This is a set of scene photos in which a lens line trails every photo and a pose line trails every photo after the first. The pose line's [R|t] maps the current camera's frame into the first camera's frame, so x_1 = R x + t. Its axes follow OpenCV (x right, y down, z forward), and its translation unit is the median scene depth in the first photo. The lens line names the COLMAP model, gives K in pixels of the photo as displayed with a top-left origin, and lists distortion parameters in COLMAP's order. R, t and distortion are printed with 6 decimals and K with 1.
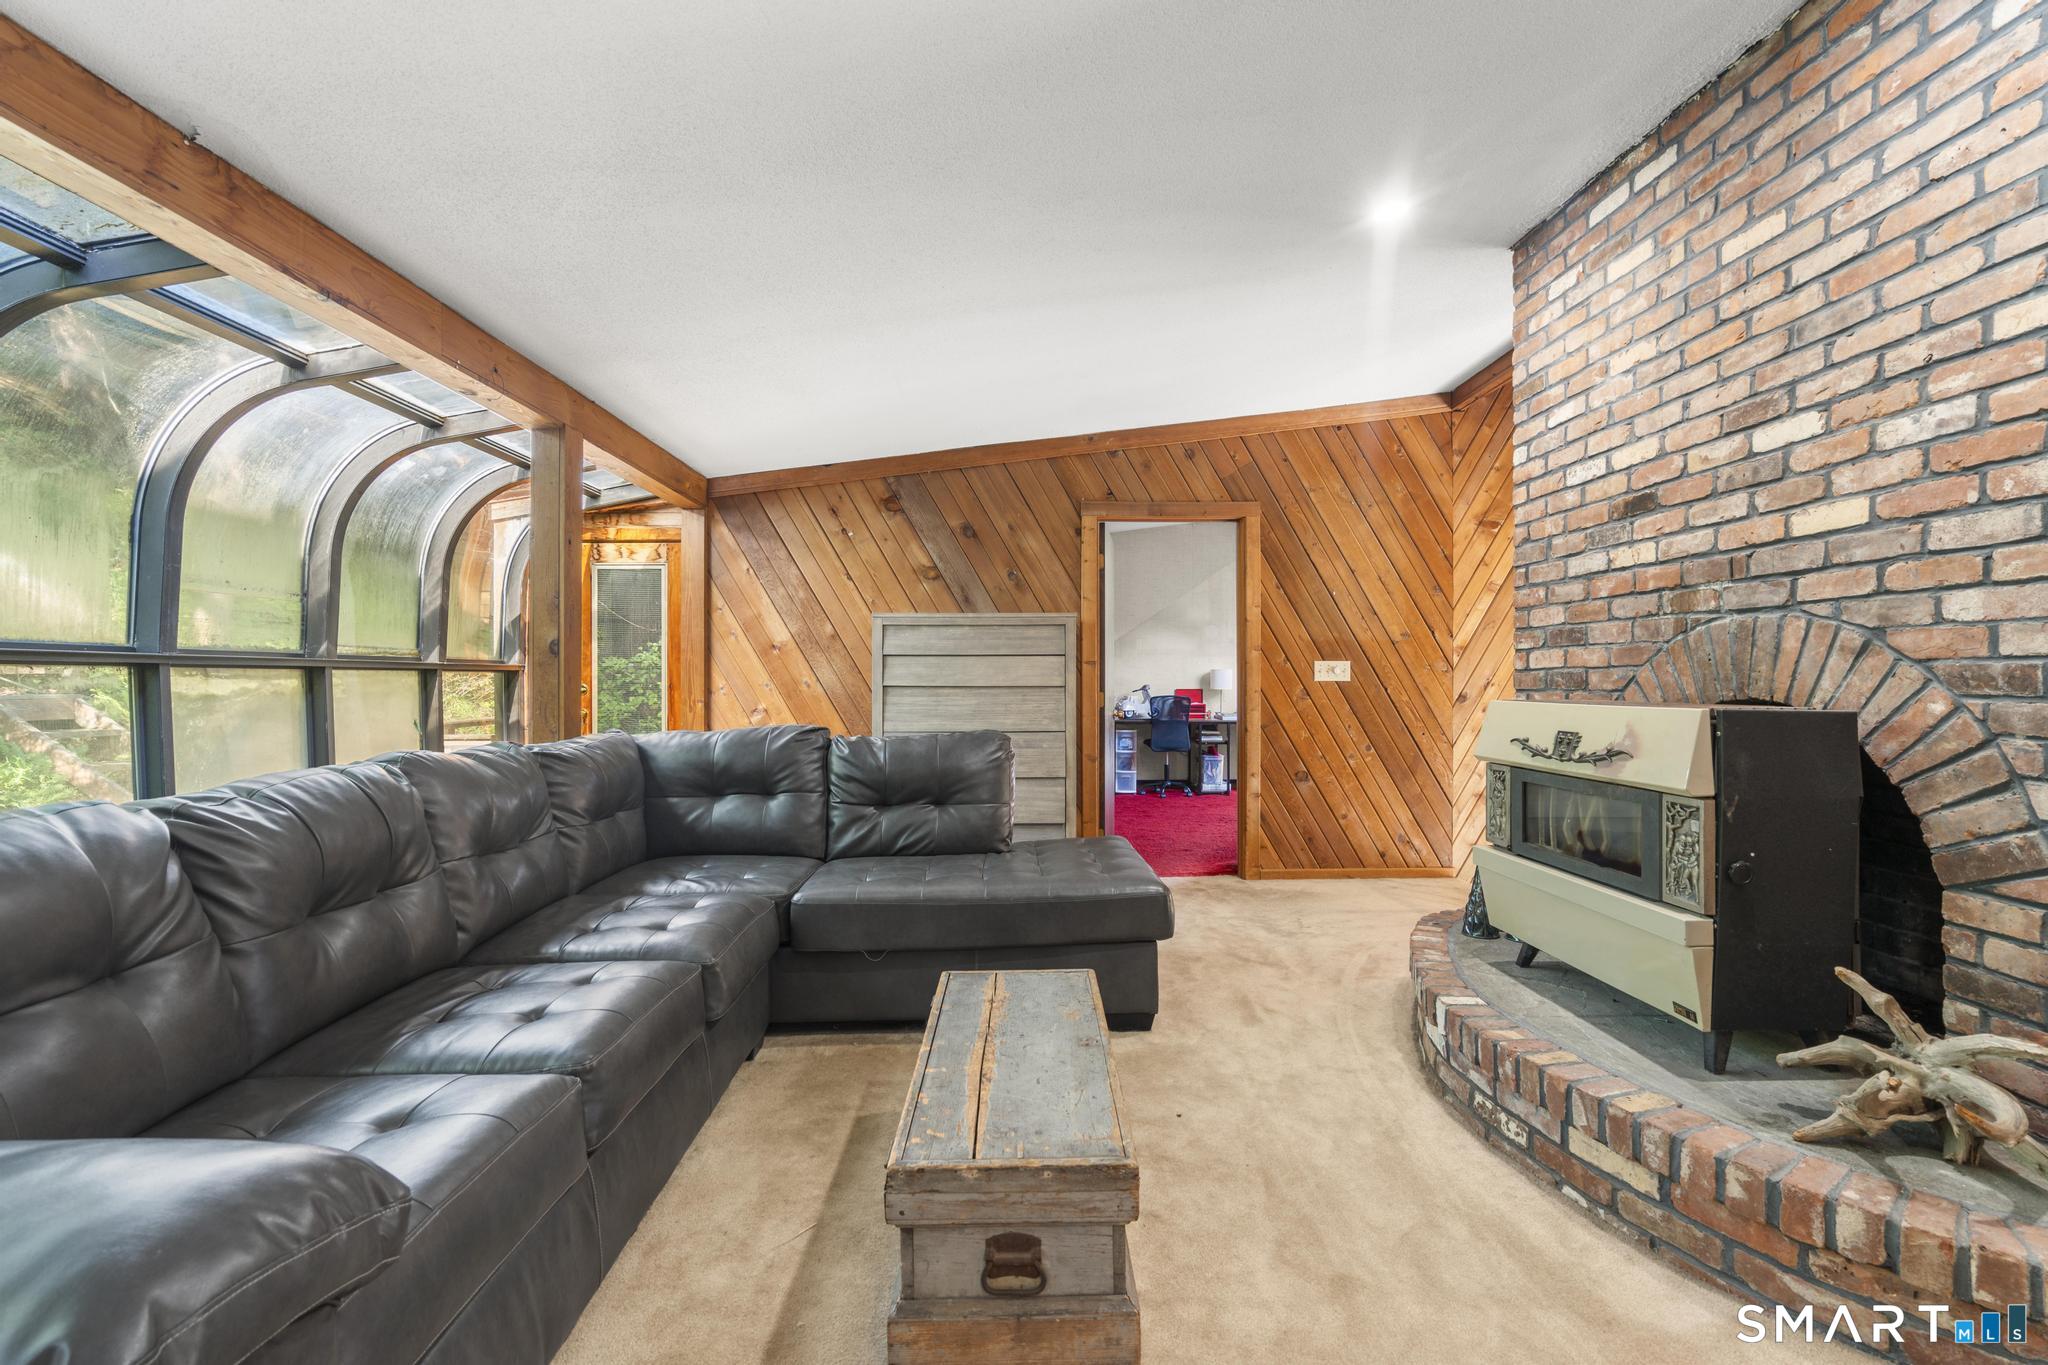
lens RADIAL K [[922.7, 0, 1029.3], [0, 922.7, 683.8], [0, 0, 1]] dist [-0.001070, 0.000809]
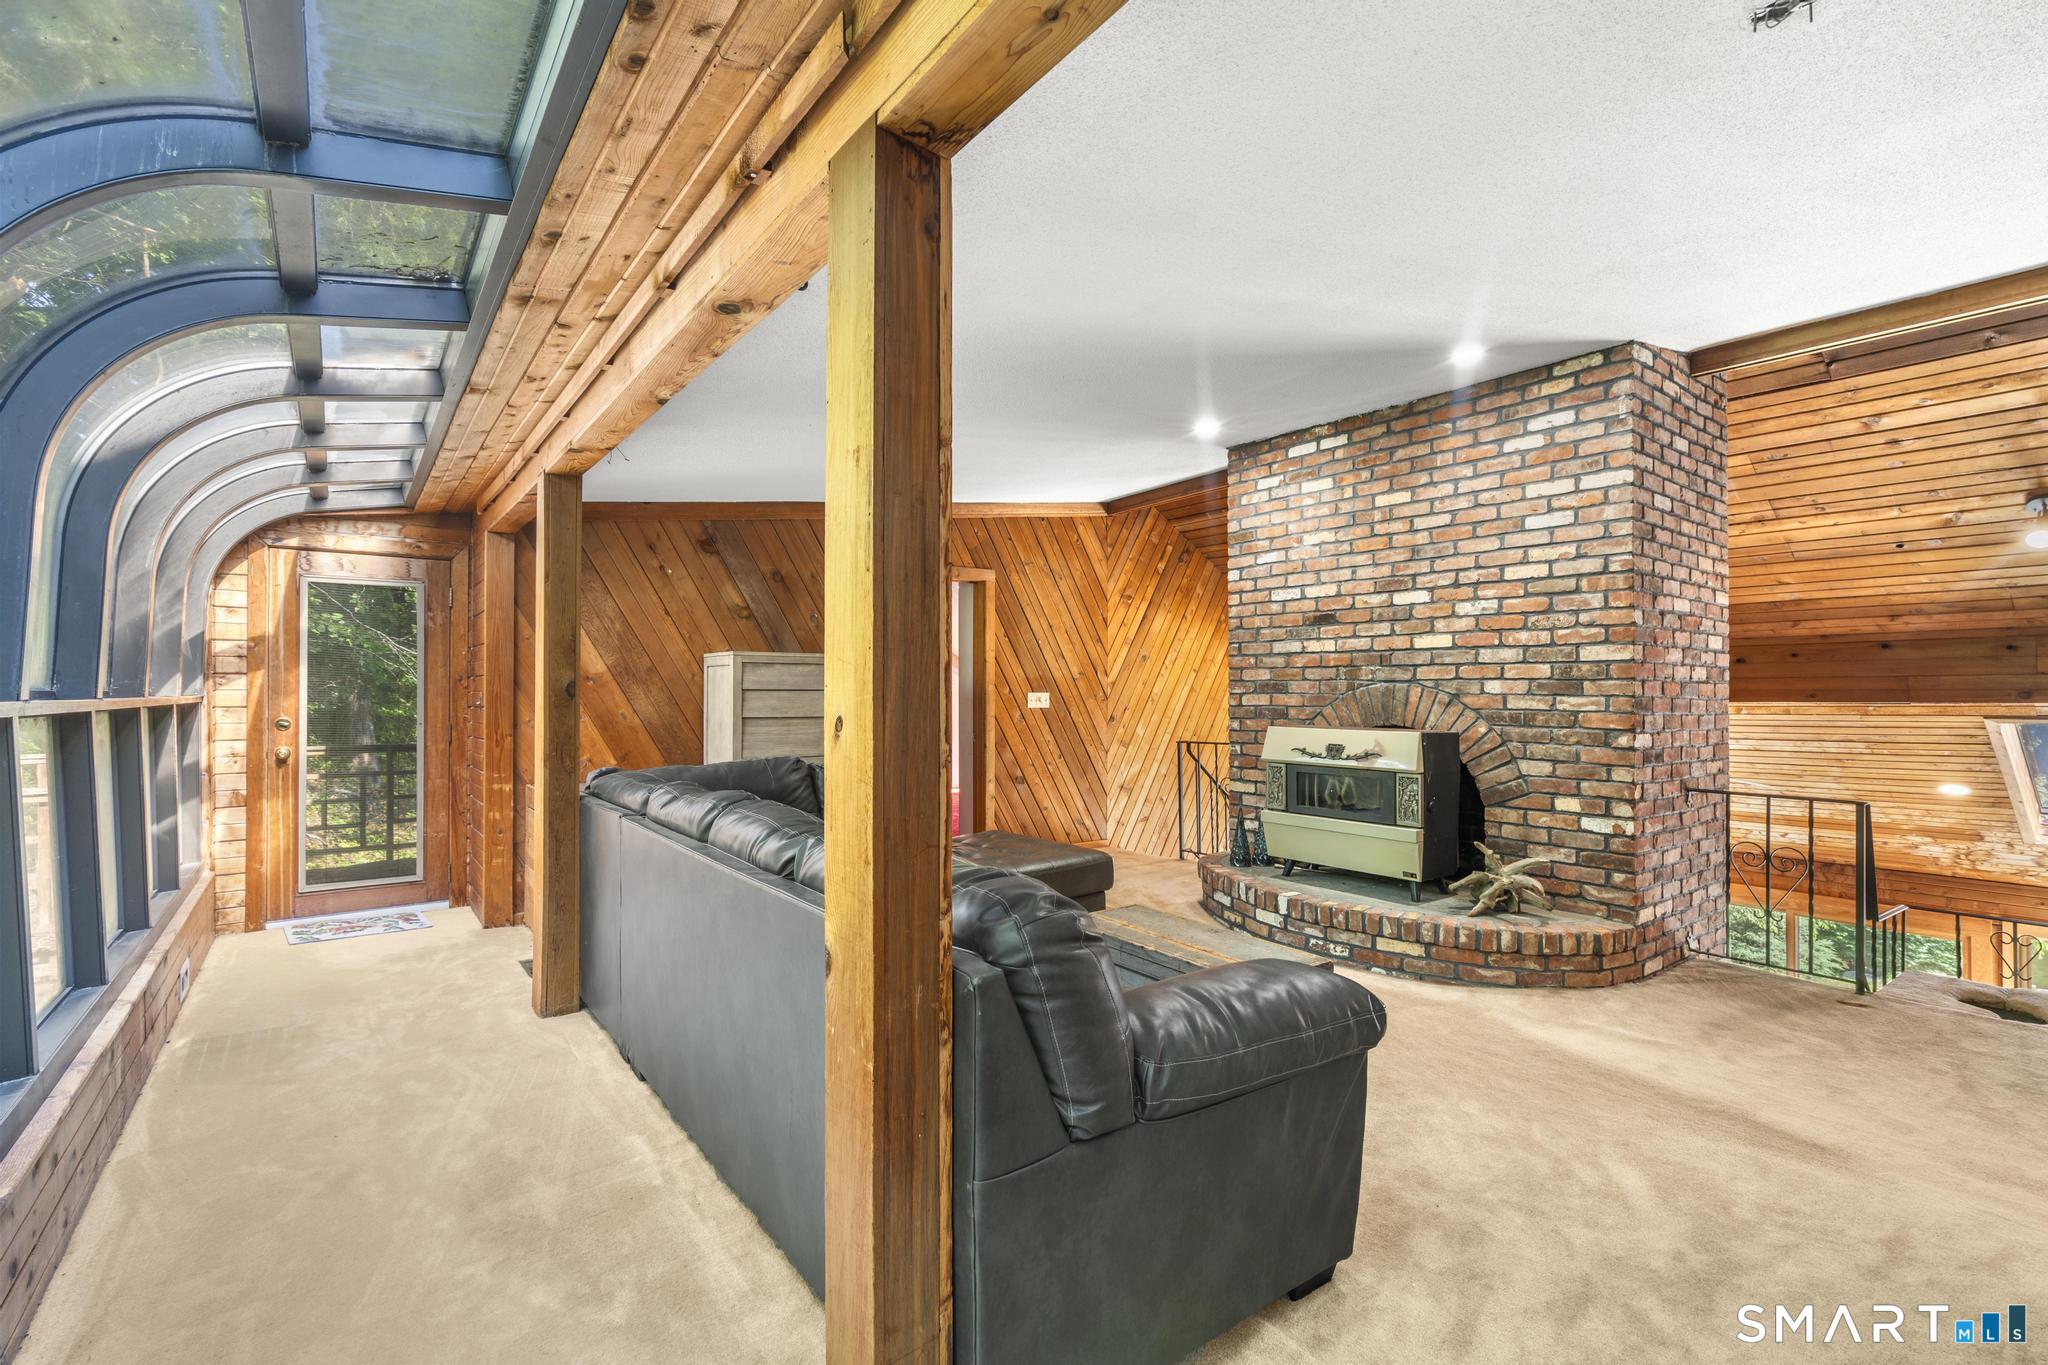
lens RADIAL K [[922.7, 0, 1035.4], [0, 922.7, 685.3], [0, 0, 1]] dist [-0.001070, 0.000809]
pose [[0.813774, 0.004895, 0.581160, -0.999463], [0.000586, 0.999957, -0.009242, -0.050575], [-0.581181, 0.007862, 0.813737, -0.189707]]
